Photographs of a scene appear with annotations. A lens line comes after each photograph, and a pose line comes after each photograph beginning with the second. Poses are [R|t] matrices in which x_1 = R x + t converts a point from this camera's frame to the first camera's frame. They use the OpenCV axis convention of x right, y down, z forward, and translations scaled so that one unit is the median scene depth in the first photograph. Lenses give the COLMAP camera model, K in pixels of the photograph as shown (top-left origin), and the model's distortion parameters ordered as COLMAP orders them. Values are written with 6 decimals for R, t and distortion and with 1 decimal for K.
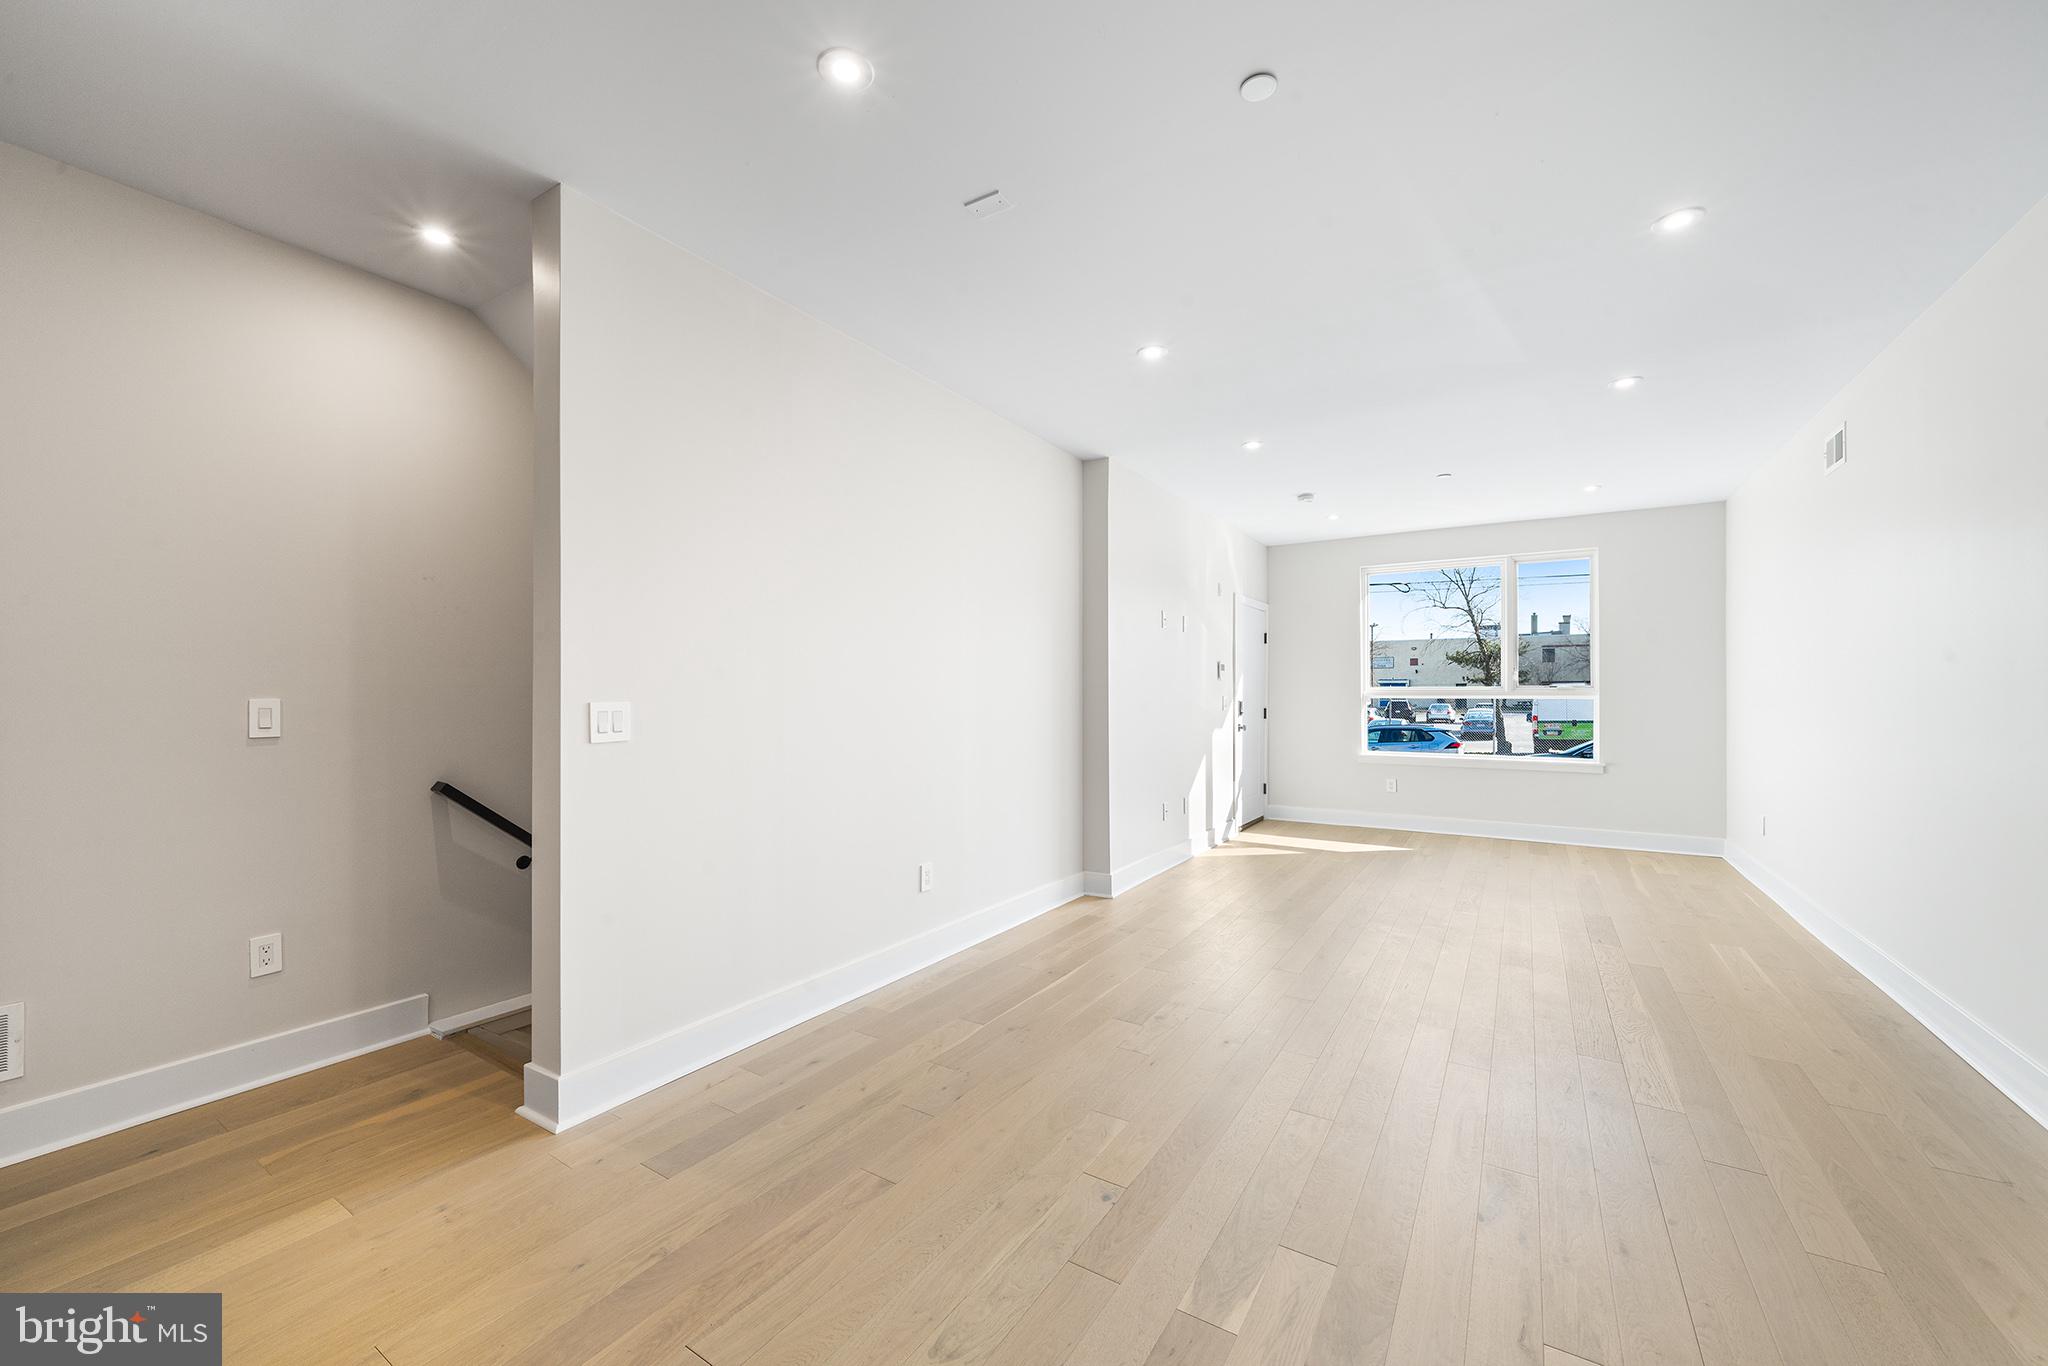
lens RADIAL K [[785.2, 0, 1021.9], [0, 785.2, 694.6], [0, 0, 1]] dist [-0.002105, 0.000250]
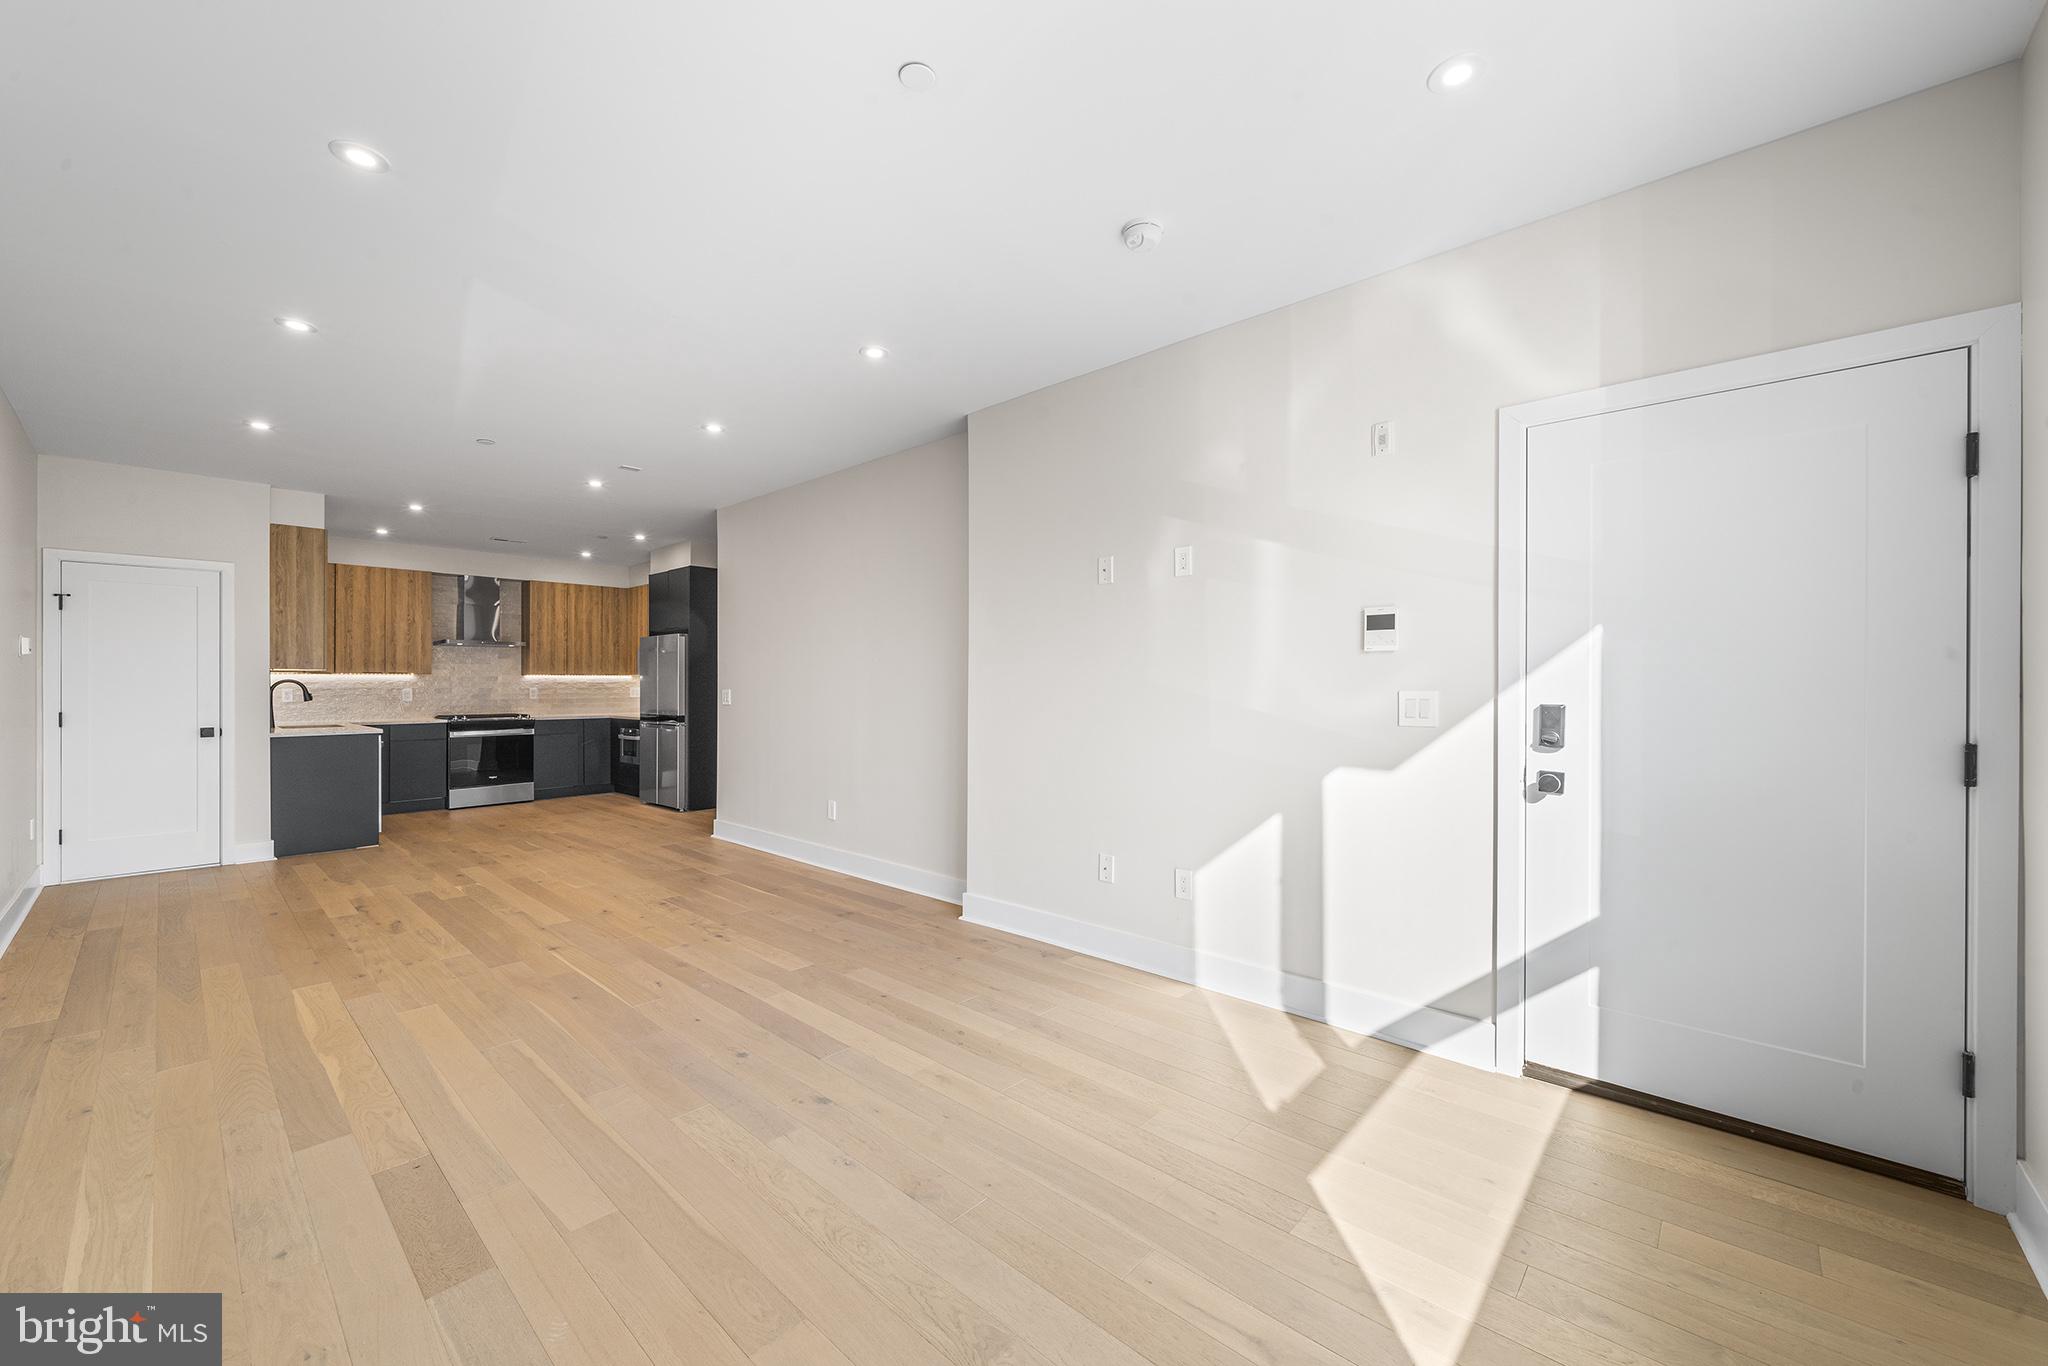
lens RADIAL K [[785.2, 0, 1021.0], [0, 785.2, 681.6], [0, 0, 1]] dist [-0.002105, 0.000250]
pose [[-0.169357, -0.004124, -0.985546, 0.734819], [0.001502, 0.999989, -0.004442, -0.001325], [0.985554, -0.002233, -0.169349, 0.922867]]
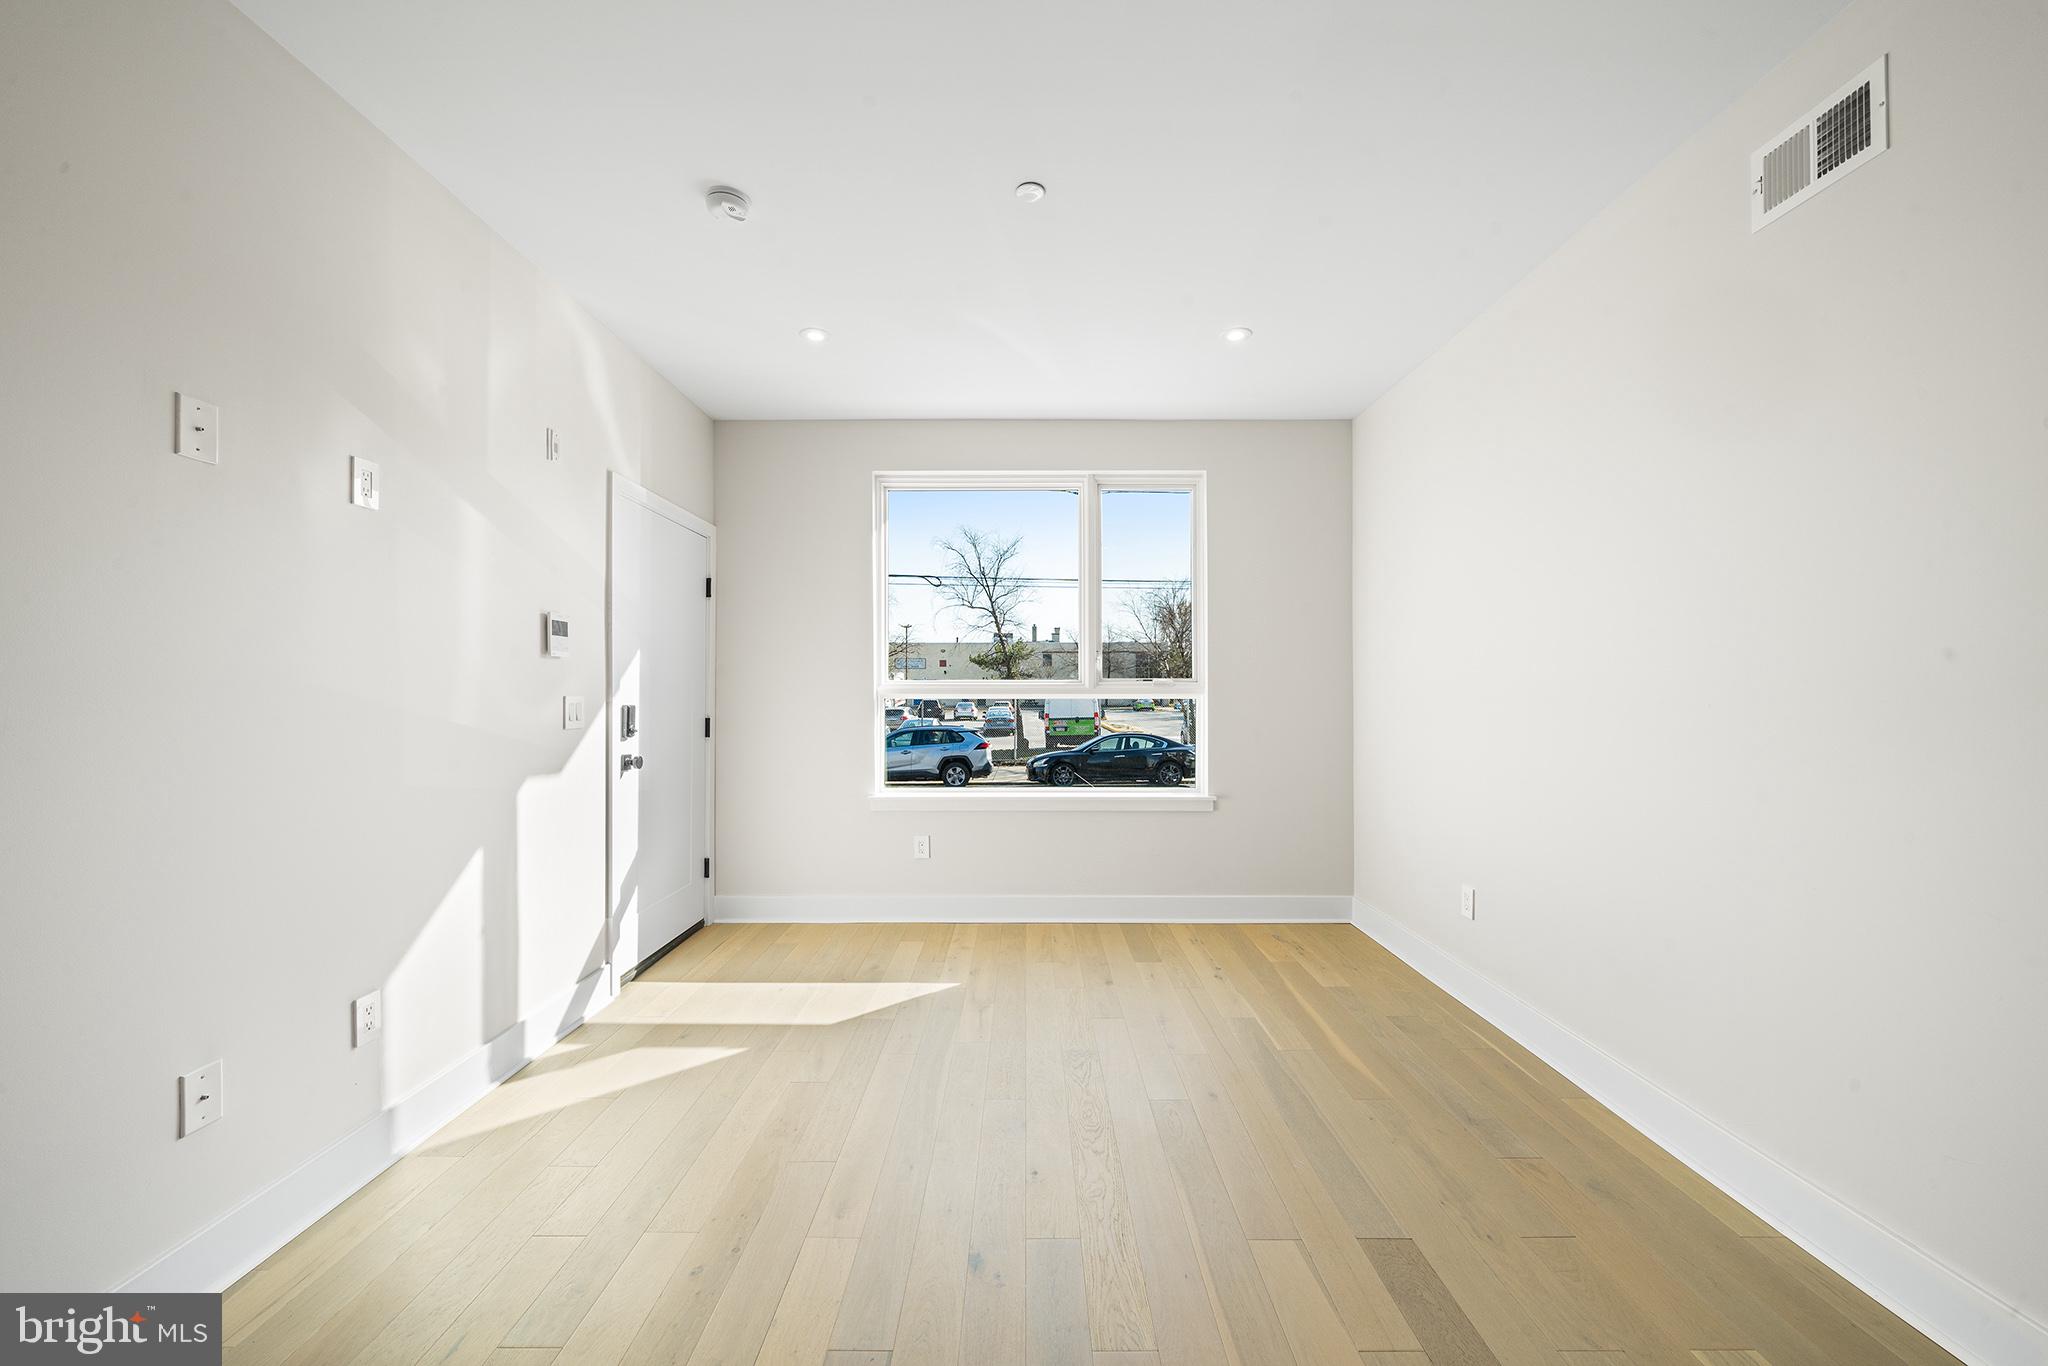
lens RADIAL K [[785.2, 0, 1022.8], [0, 785.2, 693.9], [0, 0, 1]] dist [-0.002105, 0.000250]
pose [[0.844213, 0.000524, 0.536007, 0.250843], [-0.000576, 1.000000, -0.000071, 0.001175], [-0.536007, -0.000248, 0.844214, 0.529622]]
